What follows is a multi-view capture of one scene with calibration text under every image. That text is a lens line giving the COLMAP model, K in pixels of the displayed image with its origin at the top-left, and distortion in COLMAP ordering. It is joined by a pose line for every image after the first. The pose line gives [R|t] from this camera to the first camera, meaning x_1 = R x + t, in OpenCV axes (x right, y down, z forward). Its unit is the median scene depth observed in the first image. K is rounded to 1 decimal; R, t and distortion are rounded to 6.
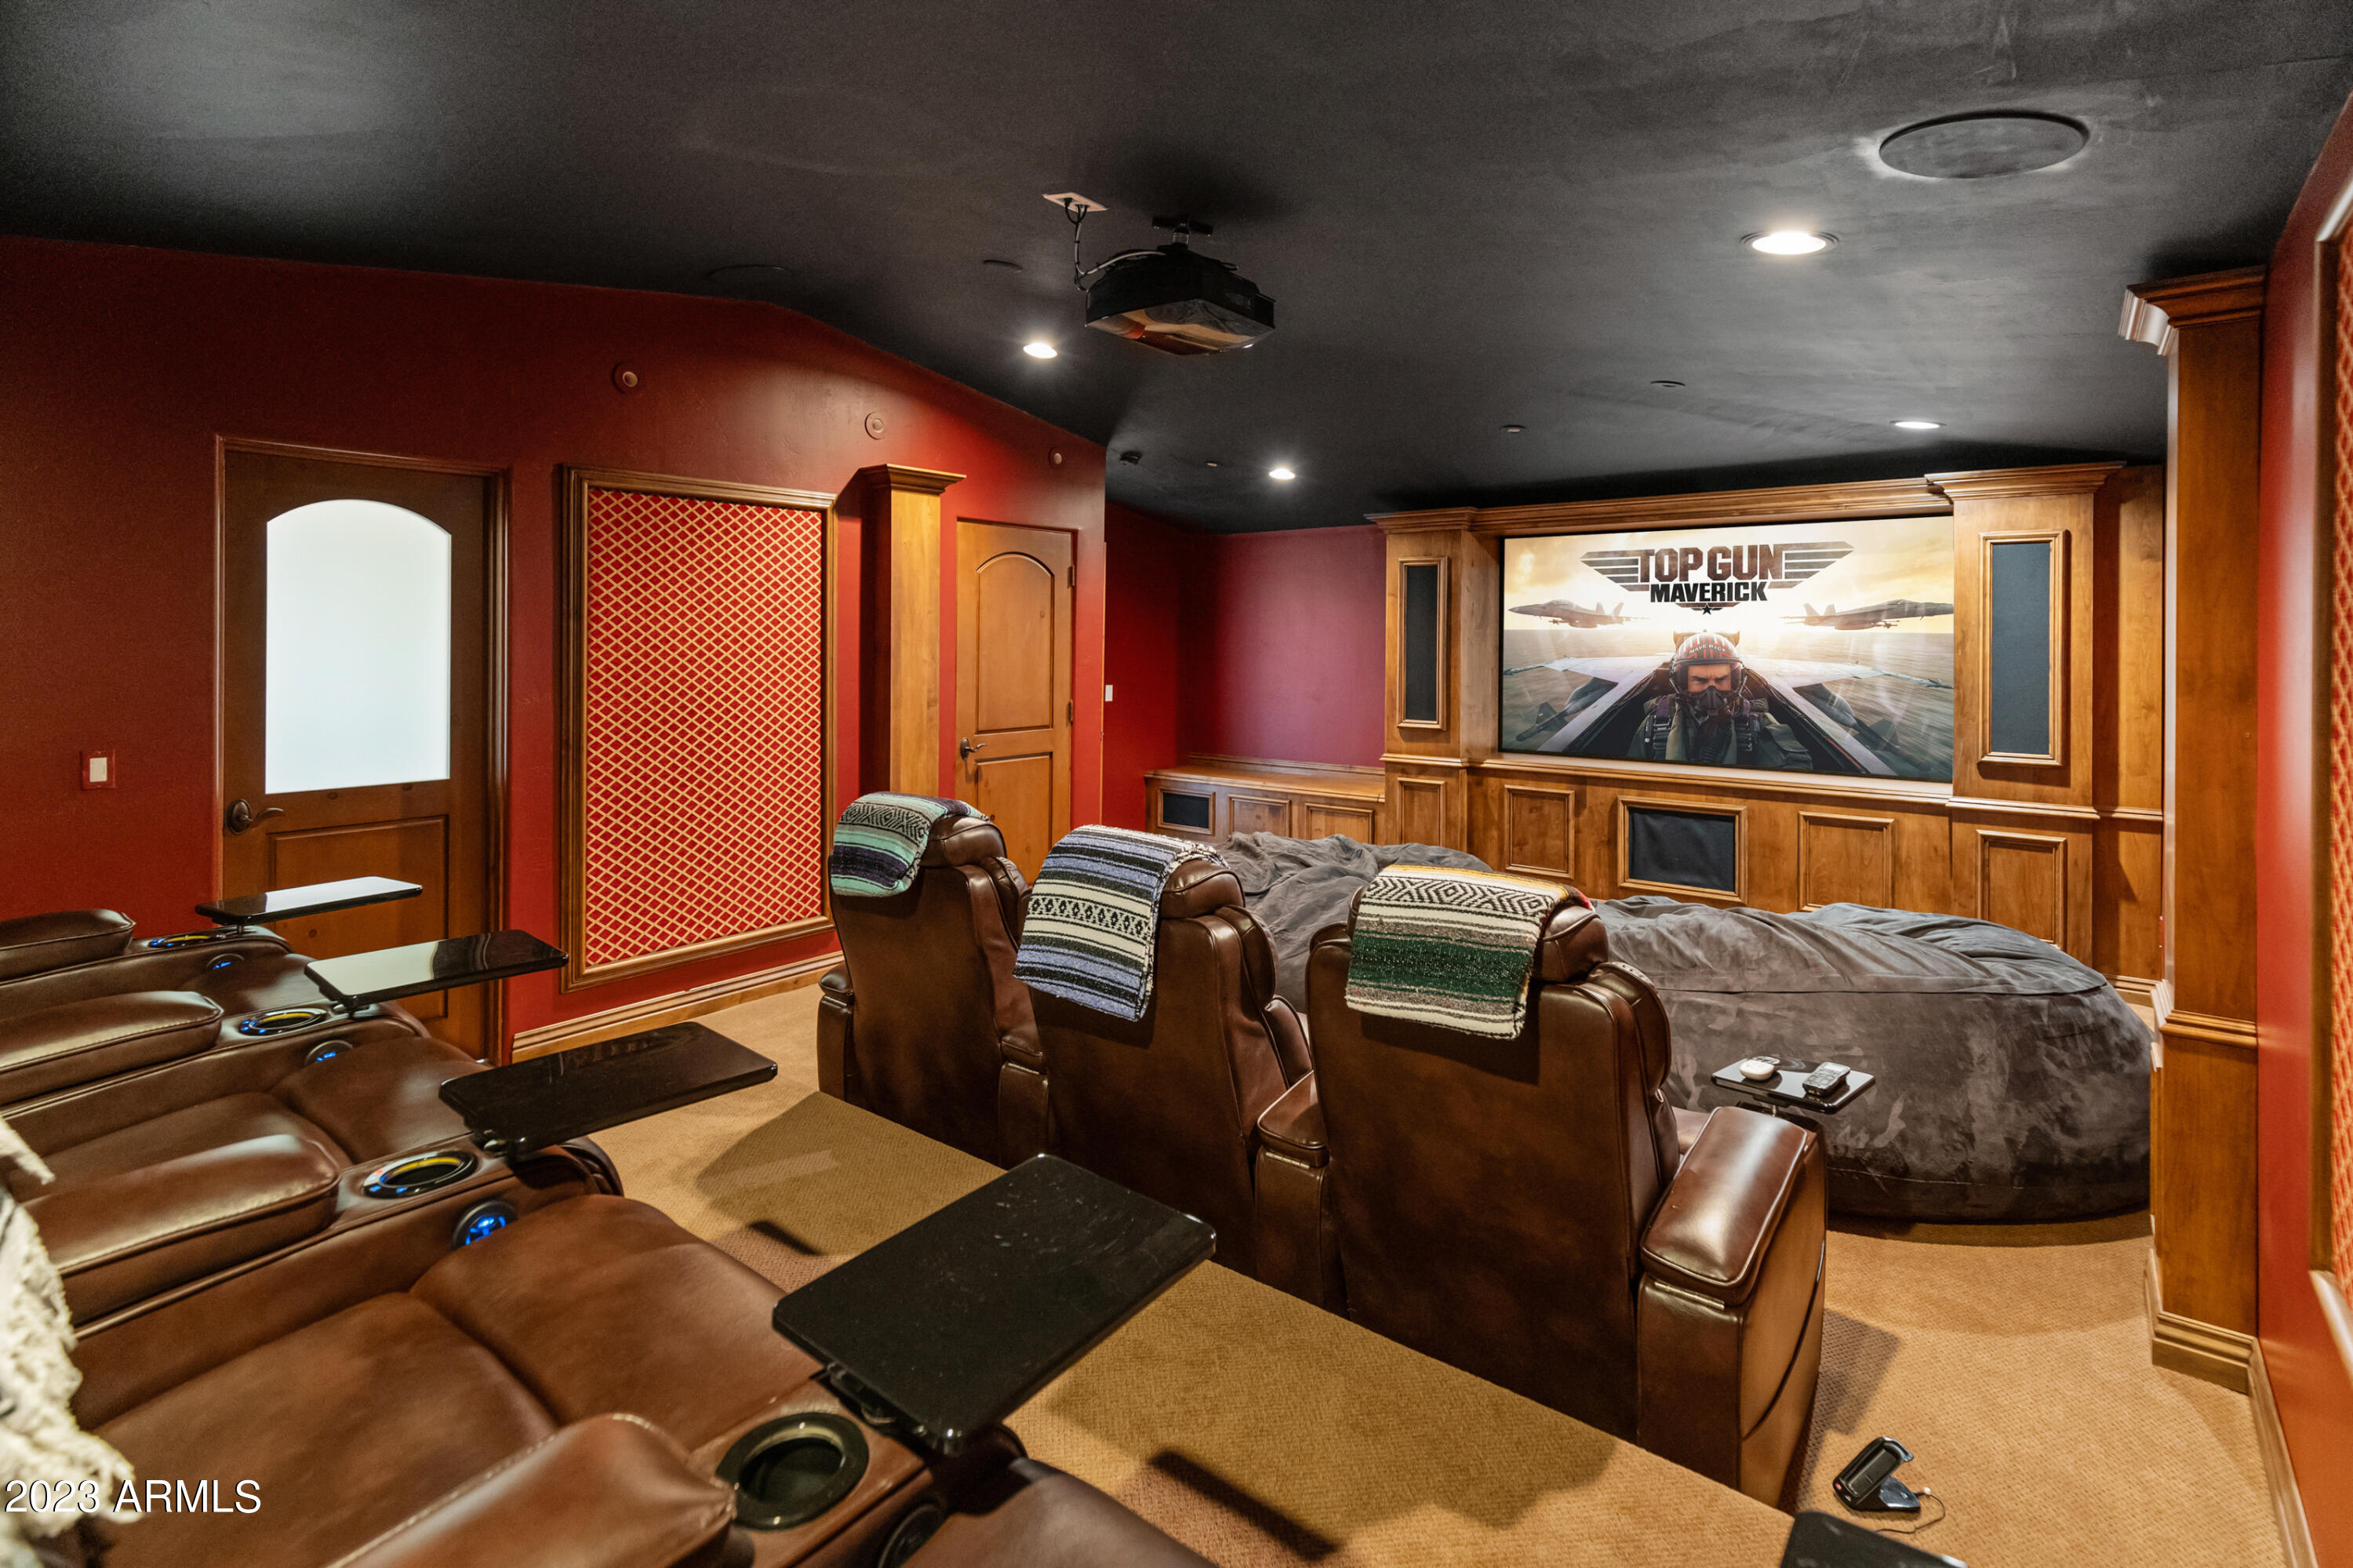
lens RADIAL K [[1114.7, 0, 1173.8], [0, 1114.7, 730.5], [0, 0, 1]] dist [-0.000544, -0.000095]
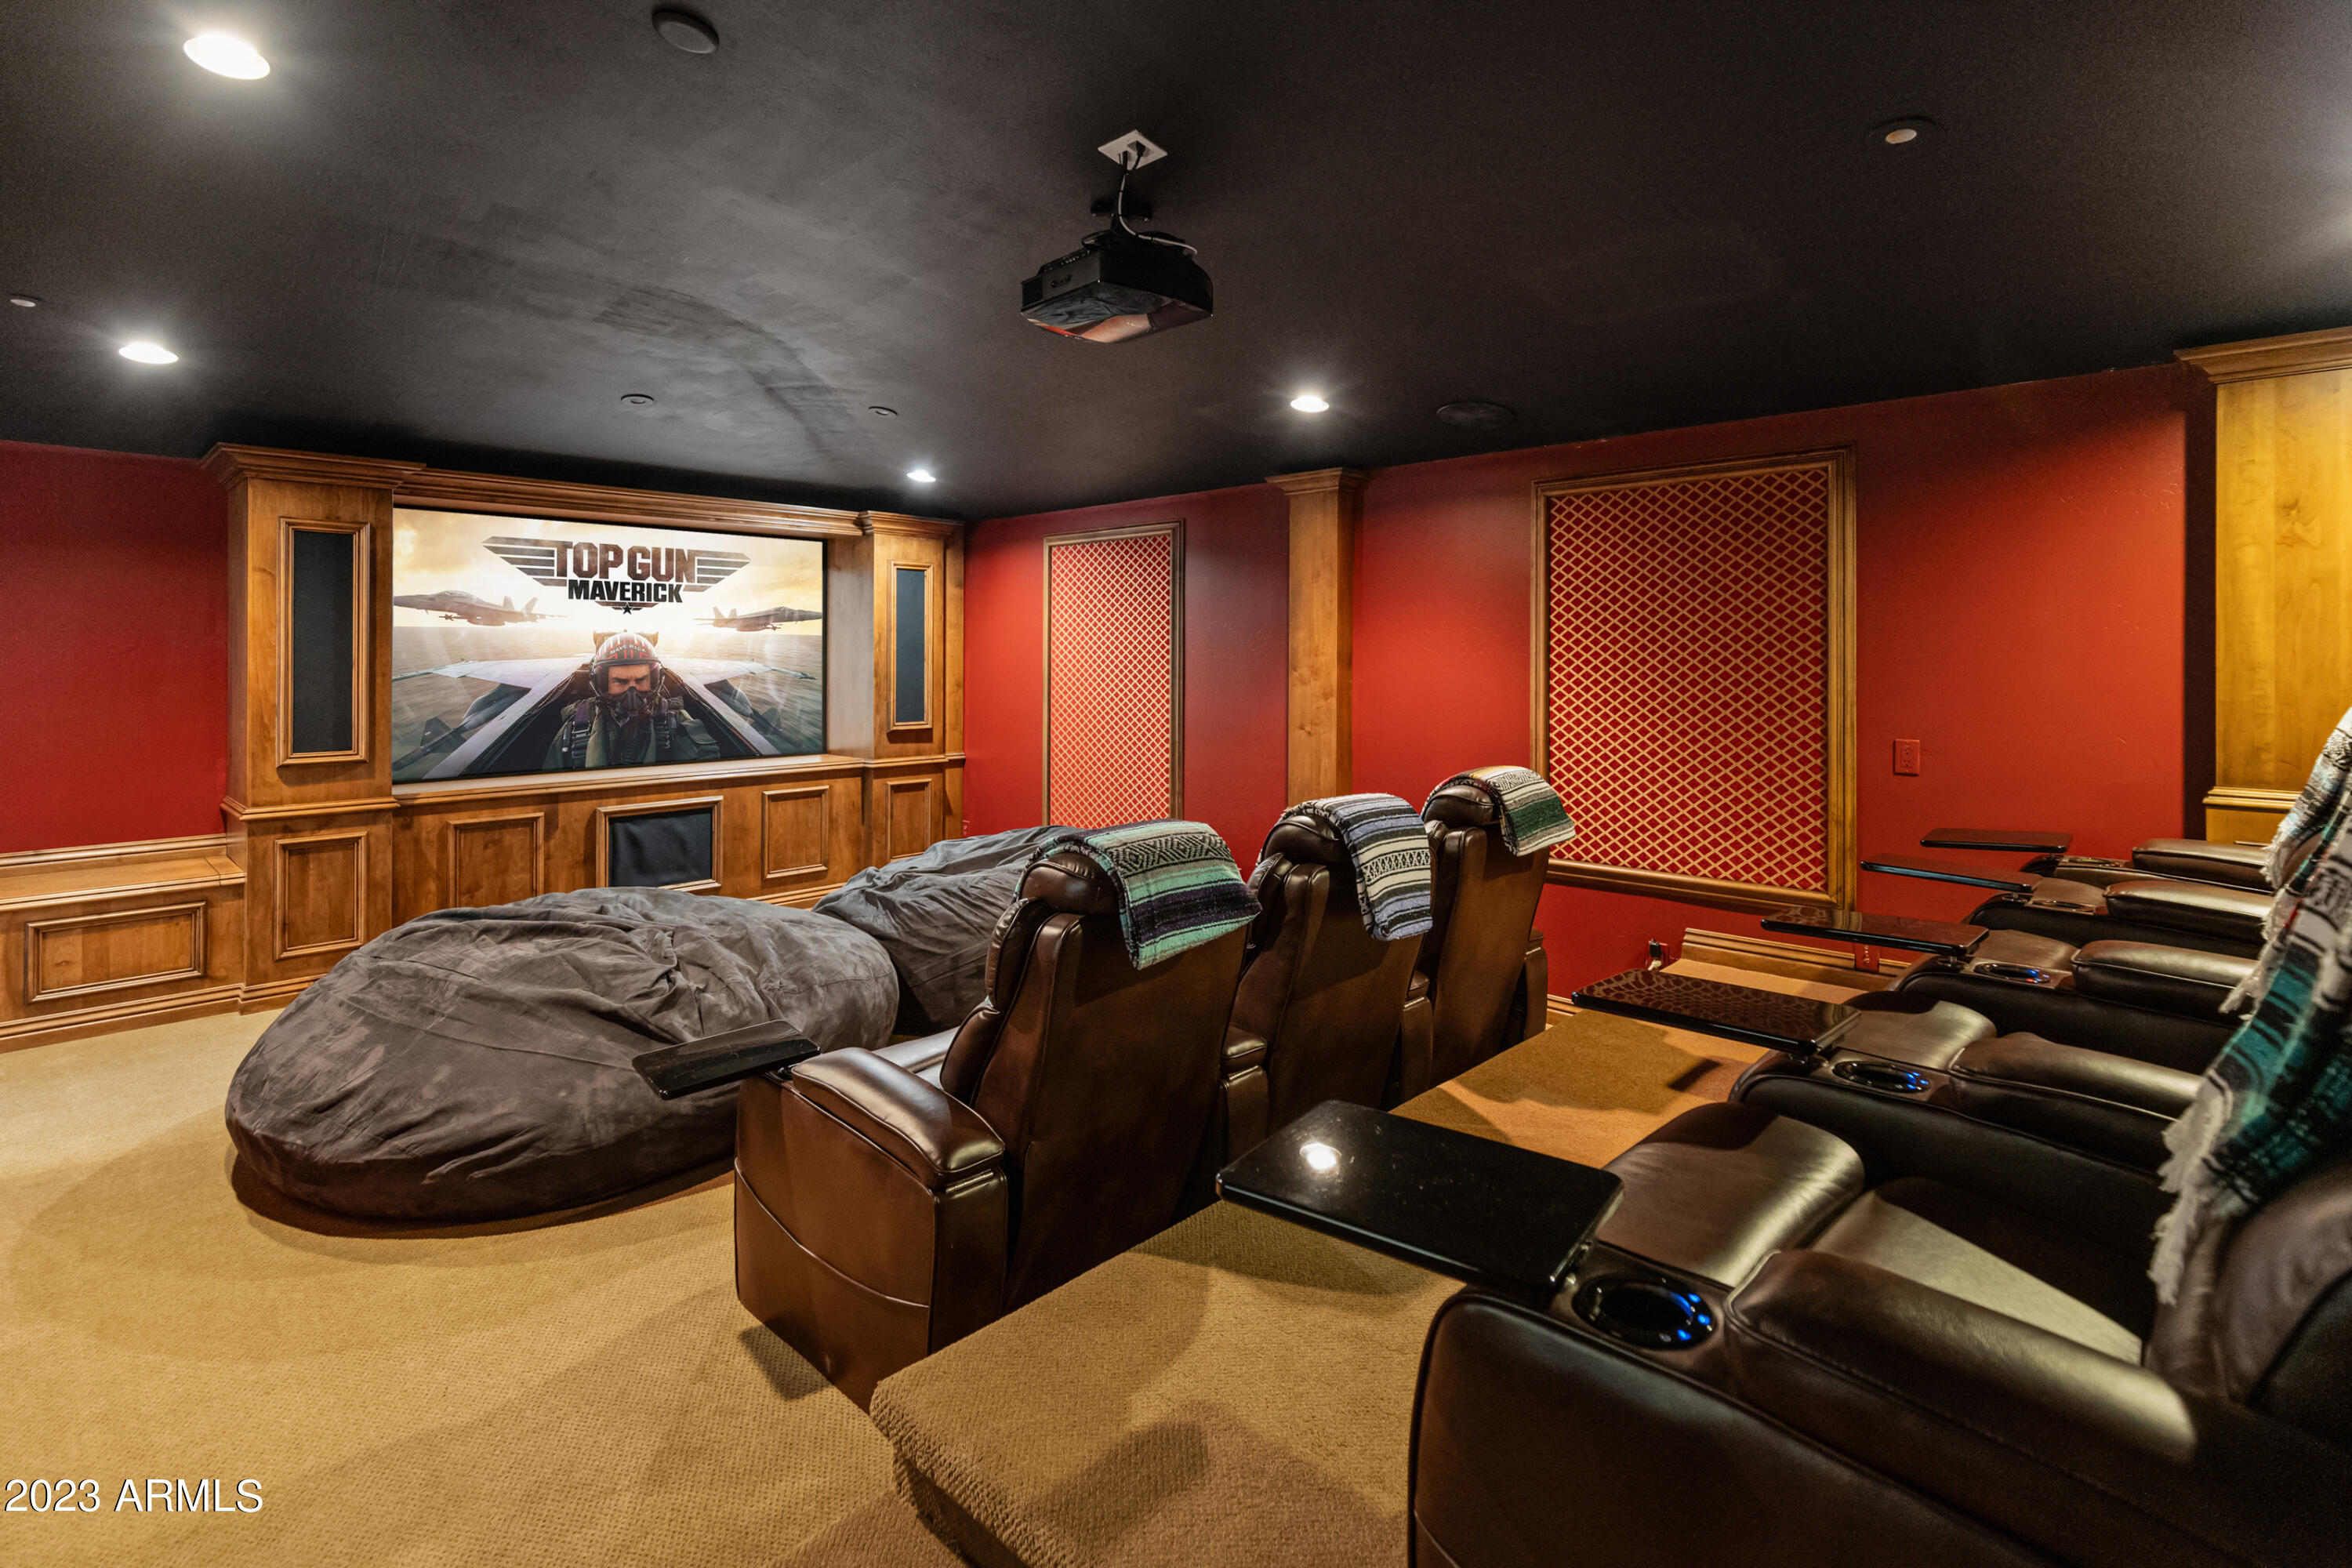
lens RADIAL K [[1096.4, 0, 1176.0], [0, 1096.4, 784.0], [0, 0, 1]] dist [-0.000077, 0.000097]
pose [[0.099491, -0.120707, 0.987690, -0.449475], [0.087825, 0.989806, 0.112119, -0.021266], [-0.991155, 0.075589, 0.109078, 0.421601]]
